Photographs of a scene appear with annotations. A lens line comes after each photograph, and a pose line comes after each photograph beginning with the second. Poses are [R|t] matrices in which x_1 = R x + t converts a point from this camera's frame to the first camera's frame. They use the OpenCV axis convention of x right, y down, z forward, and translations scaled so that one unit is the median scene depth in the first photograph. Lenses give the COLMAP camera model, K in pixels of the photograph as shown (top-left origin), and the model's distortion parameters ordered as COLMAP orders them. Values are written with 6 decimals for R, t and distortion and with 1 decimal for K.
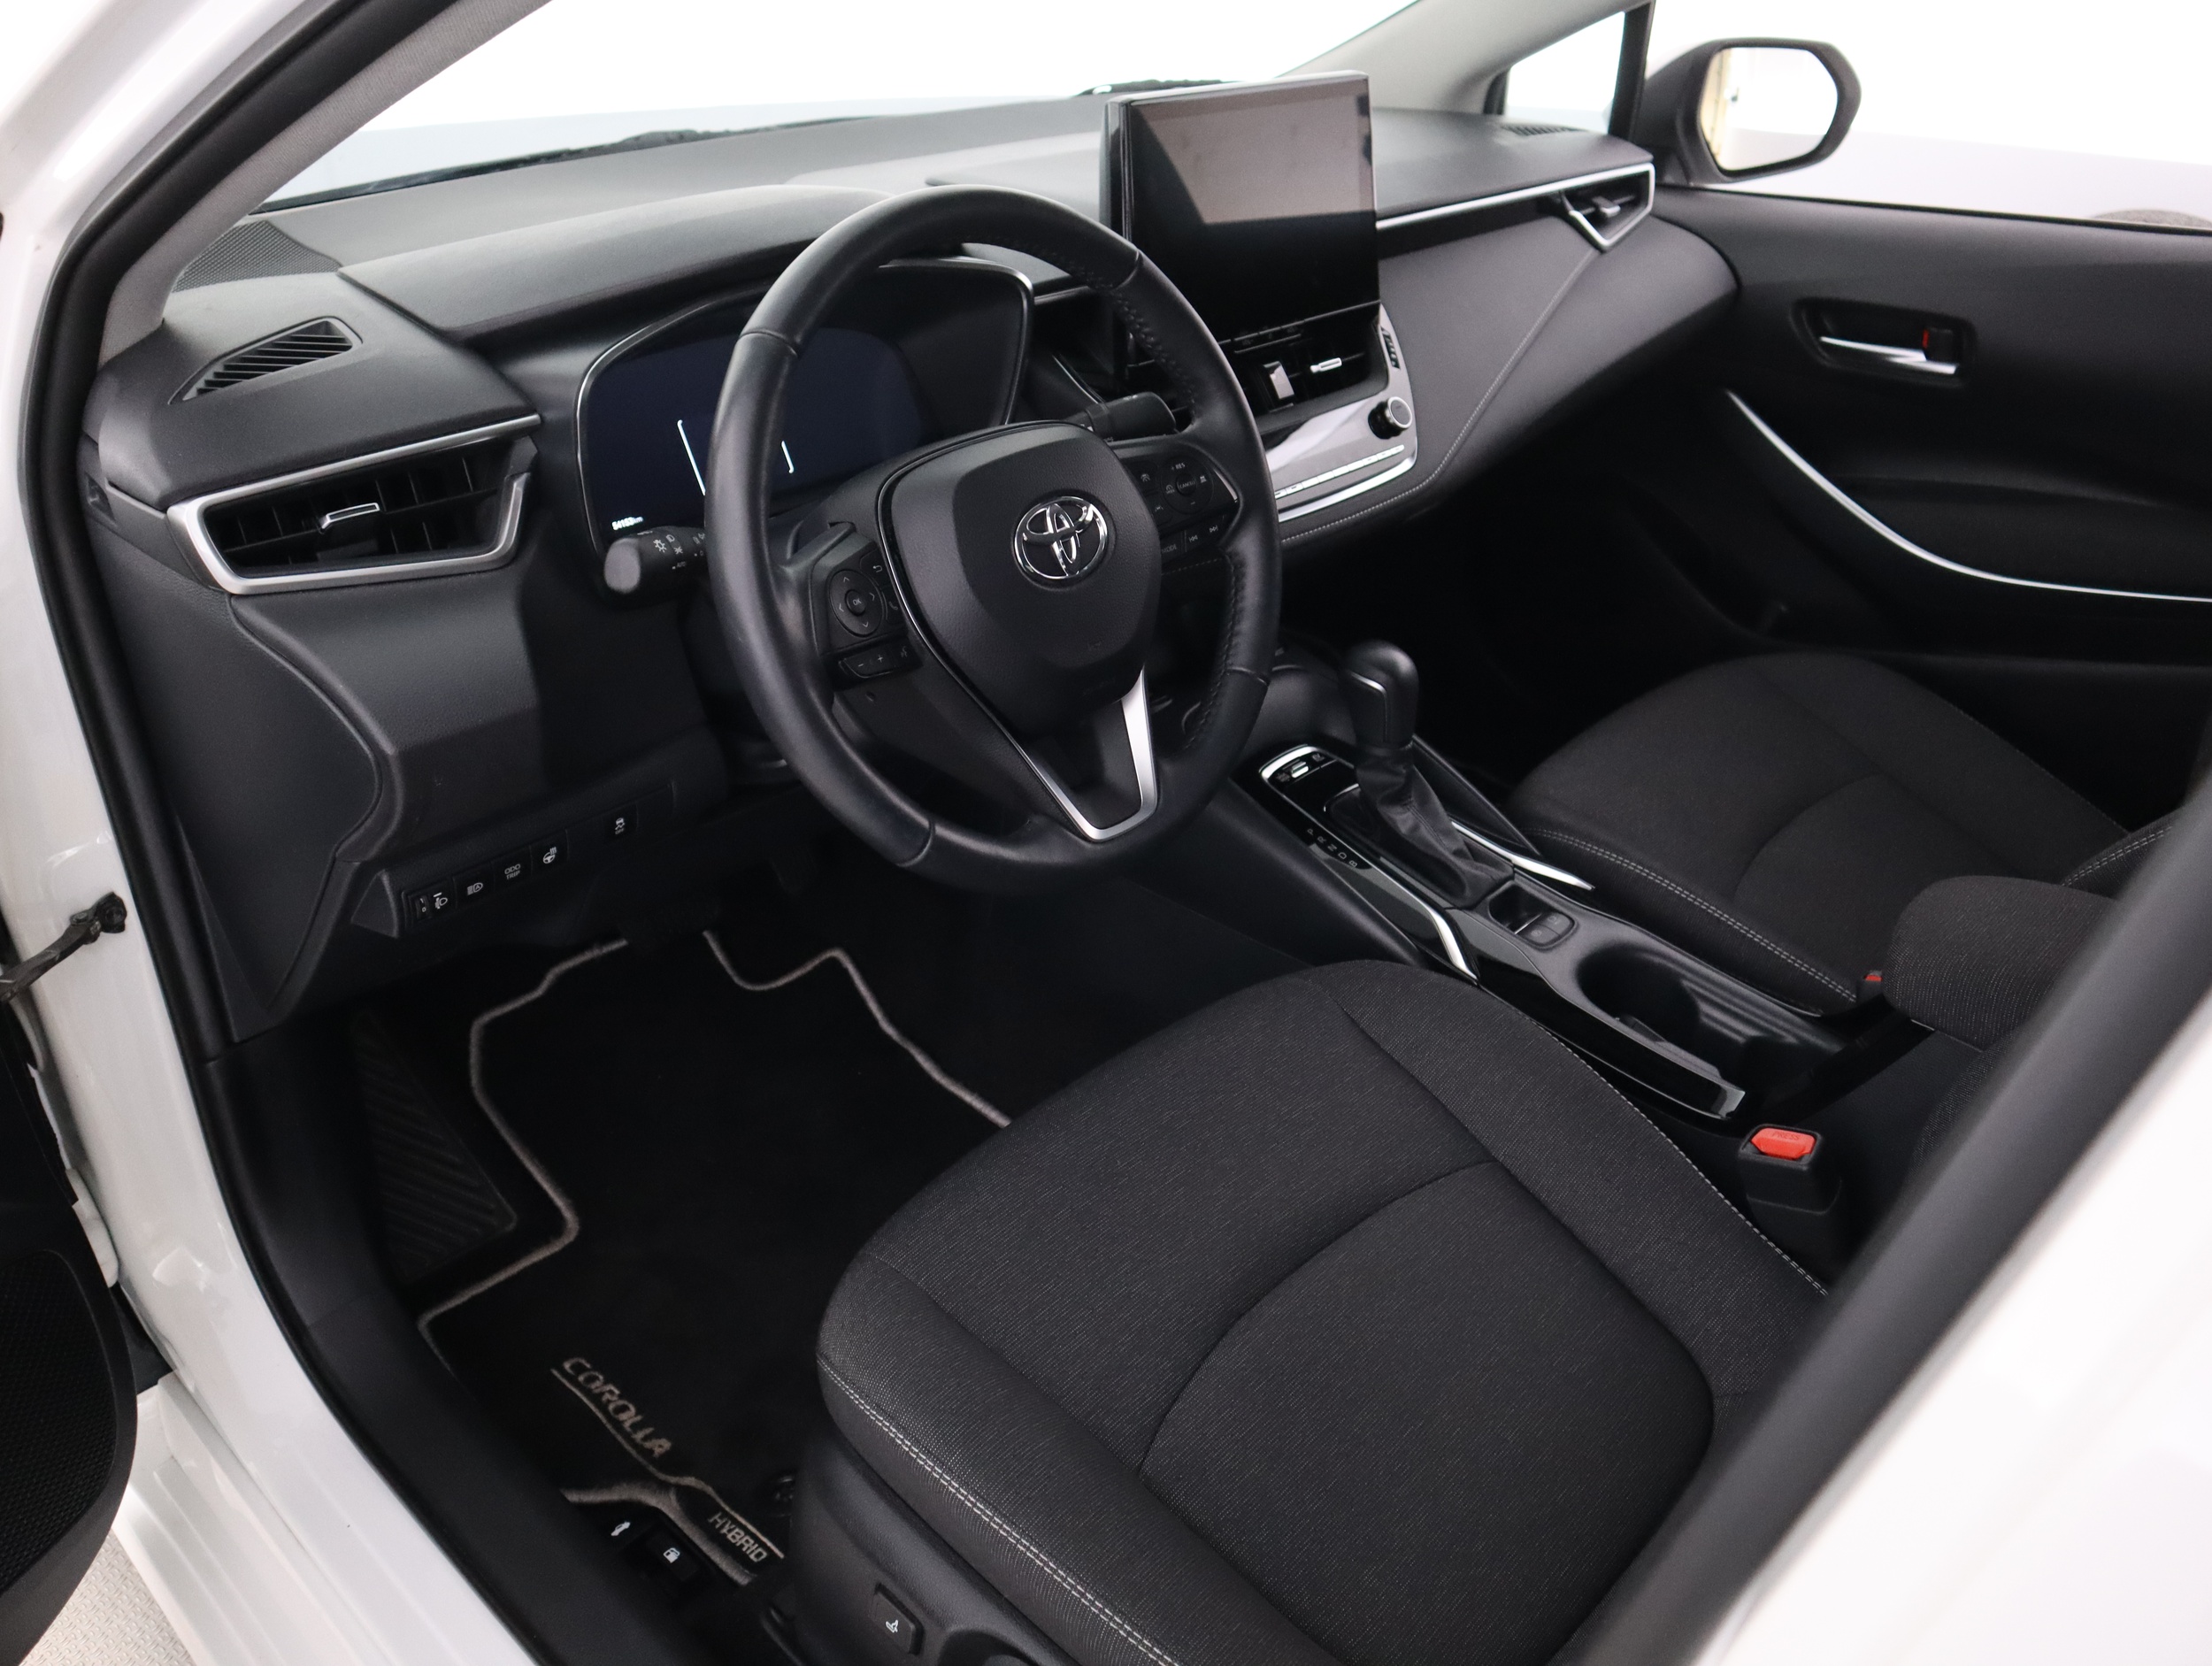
lens RADIAL K [[1631.0, 0, 1106.0], [0, 1631.0, 833.0], [0, 0, 1]] dist [-0.084204, 0.005337]
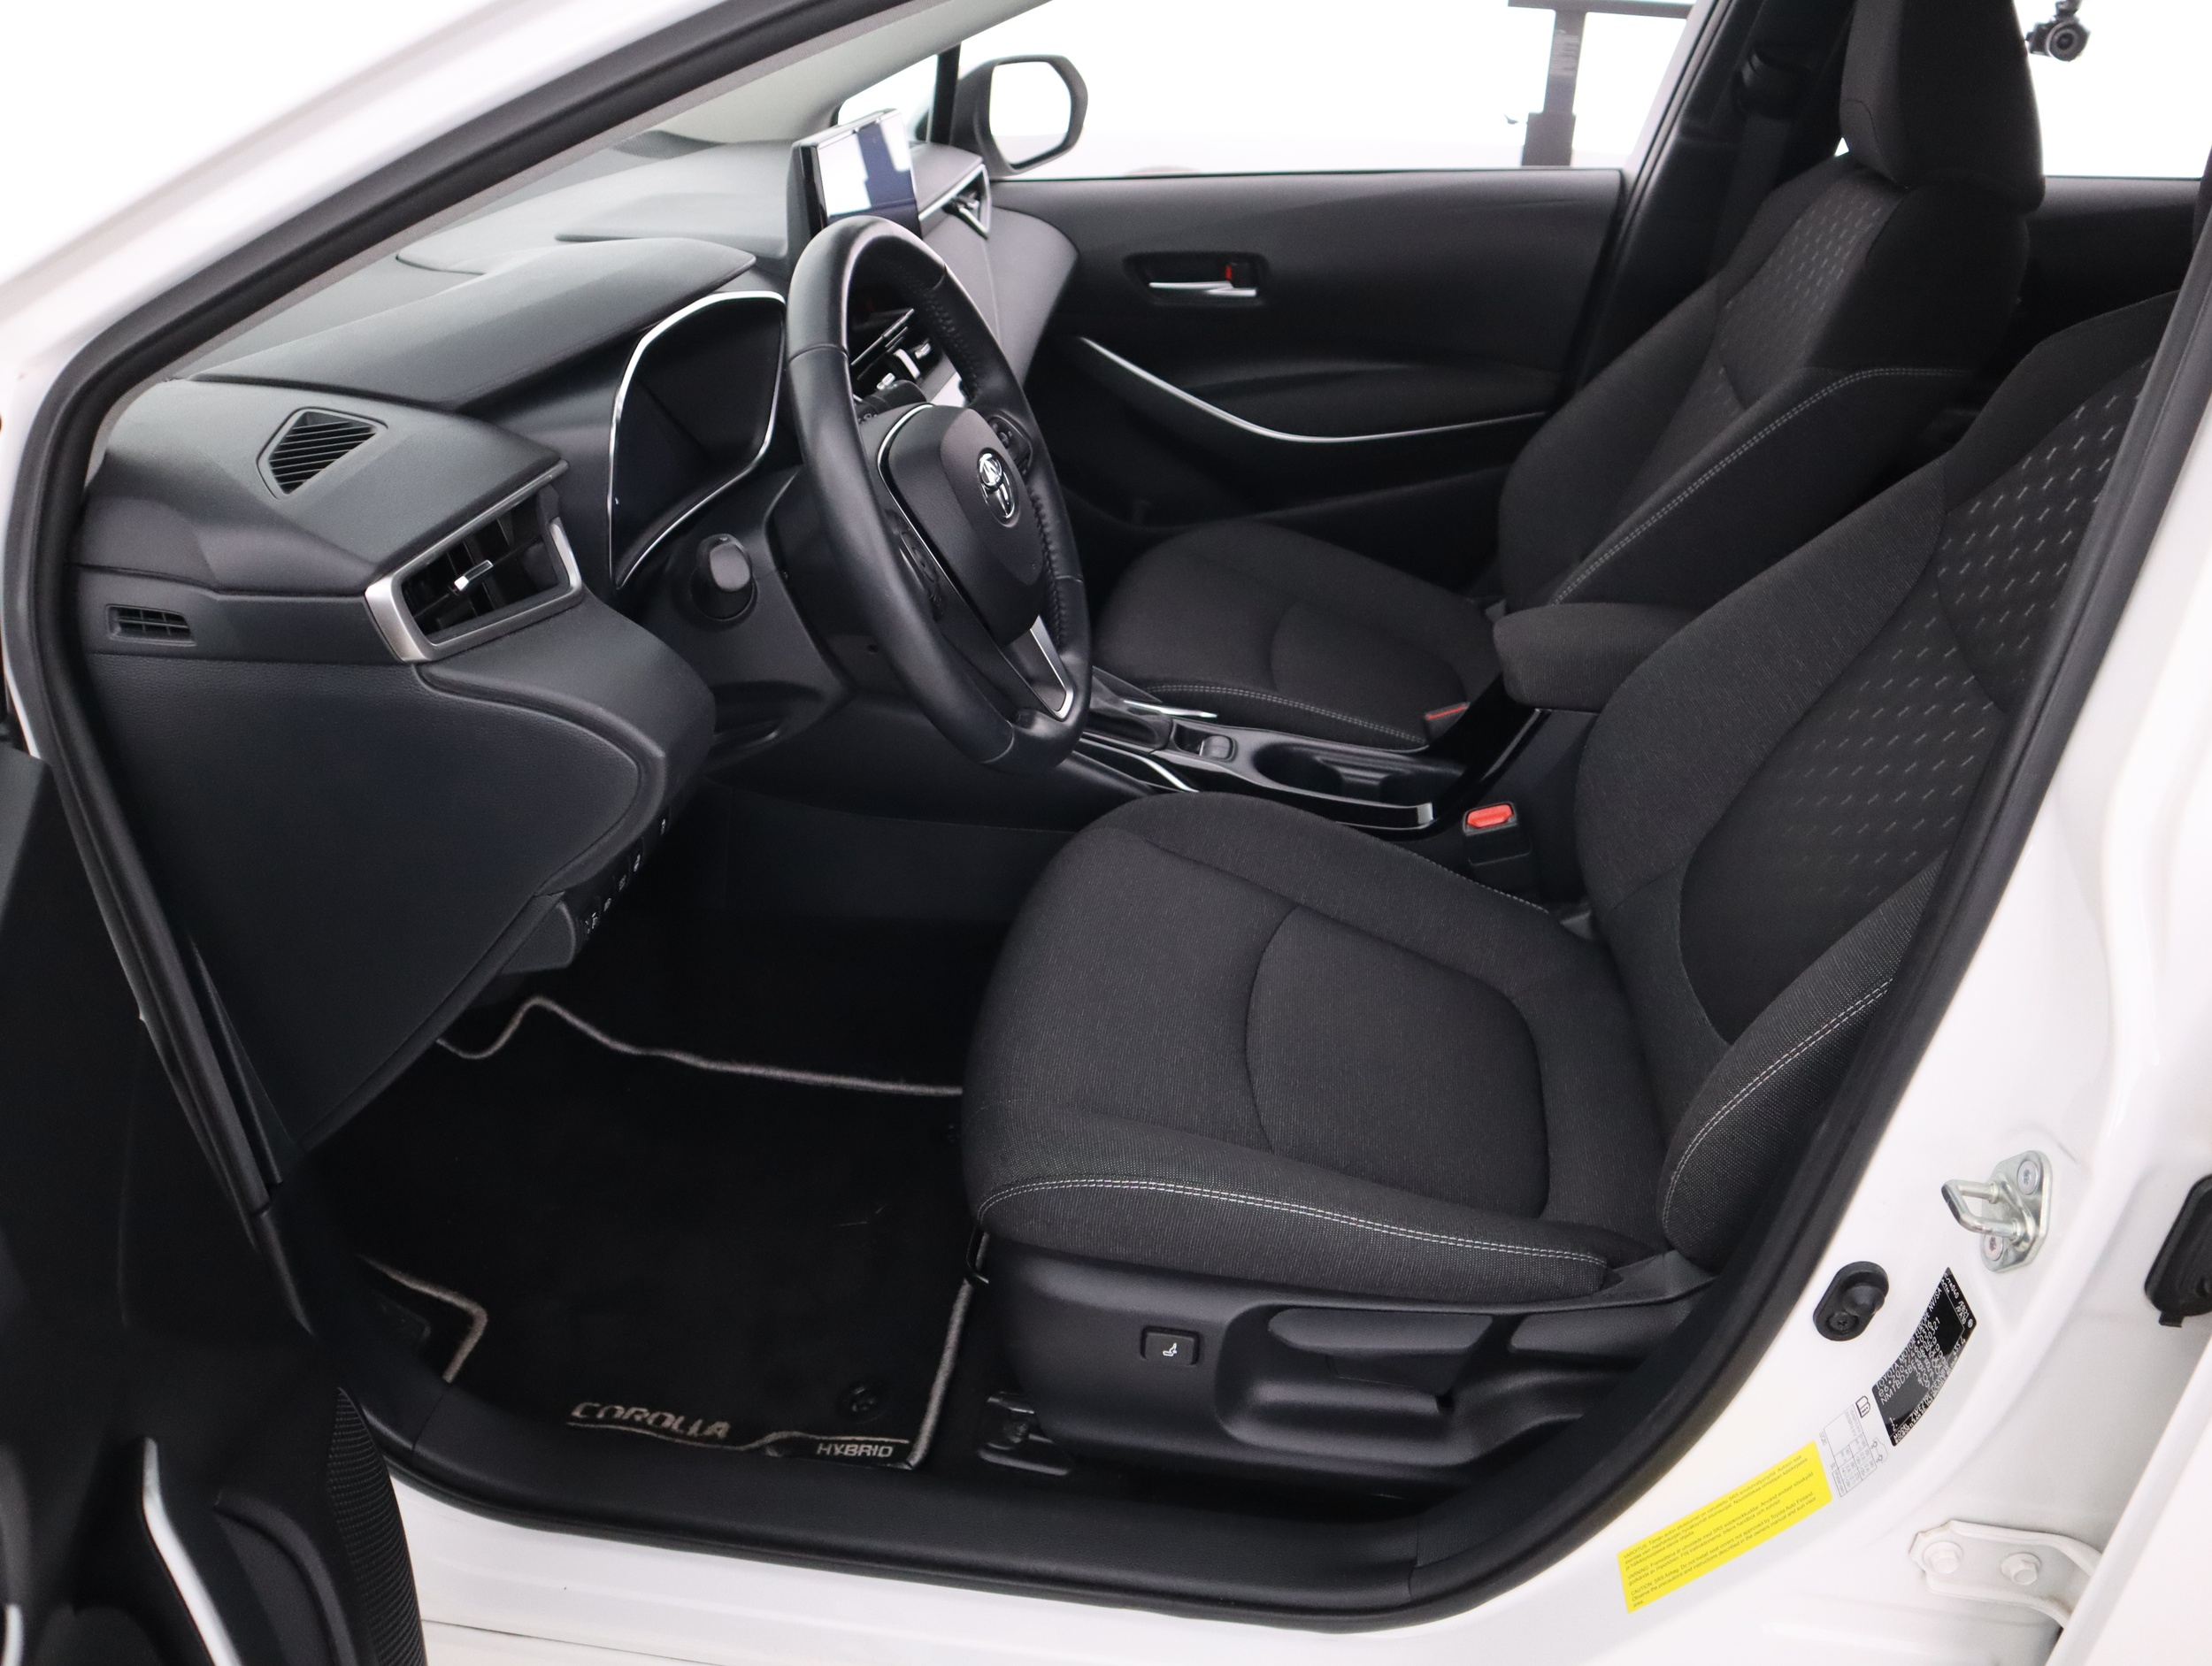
lens RADIAL K [[1593.6, 0, 1106.0], [0, 1593.6, 833.0], [0, 0, 1]] dist [-0.140548, 0.065011]
pose [[0.823224, -0.286639, 0.490042, -0.416015], [0.286188, 0.955006, 0.077840, -0.000851], [-0.490305, 0.076164, 0.868217, -0.044661]]
